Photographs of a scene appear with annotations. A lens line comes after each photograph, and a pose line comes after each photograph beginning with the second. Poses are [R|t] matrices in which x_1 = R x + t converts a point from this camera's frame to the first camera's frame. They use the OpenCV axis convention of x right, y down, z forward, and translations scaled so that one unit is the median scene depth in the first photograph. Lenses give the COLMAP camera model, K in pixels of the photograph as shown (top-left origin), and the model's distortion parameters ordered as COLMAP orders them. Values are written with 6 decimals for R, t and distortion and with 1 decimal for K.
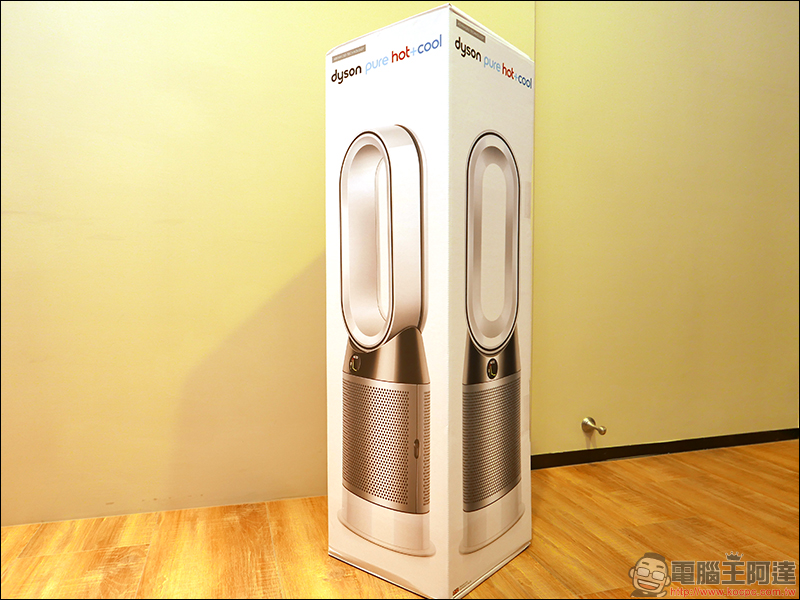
lens RADIAL K [[582.8, 0, 400.0], [0, 582.8, 300.0], [0, 0, 1]] dist [0.002398, 0.002336]
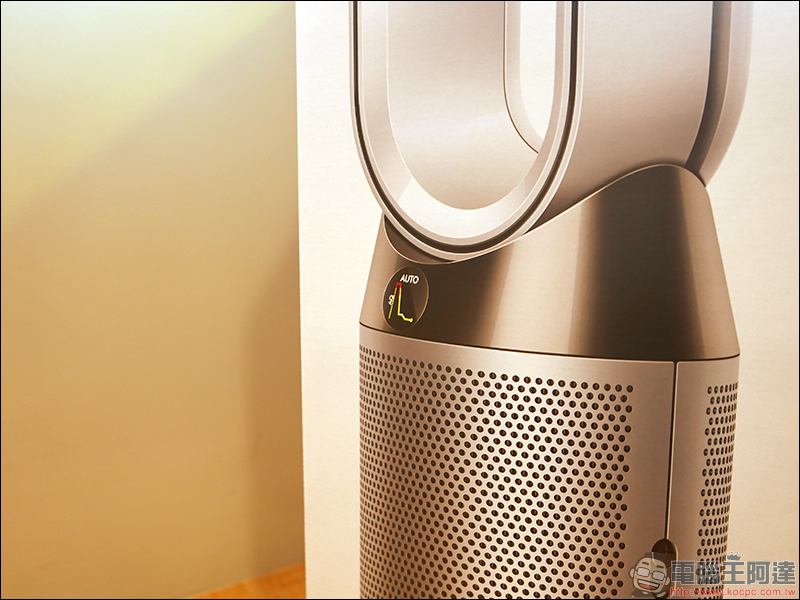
lens RADIAL K [[582.8, 0, 400.0], [0, 582.8, 300.0], [0, 0, 1]] dist [0.002398, 0.002336]
pose [[0.960593, -0.031187, 0.276202, -0.184265], [0.001656, 0.994310, 0.106512, 0.082142], [-0.277953, -0.101857, 0.955179, 0.757573]]
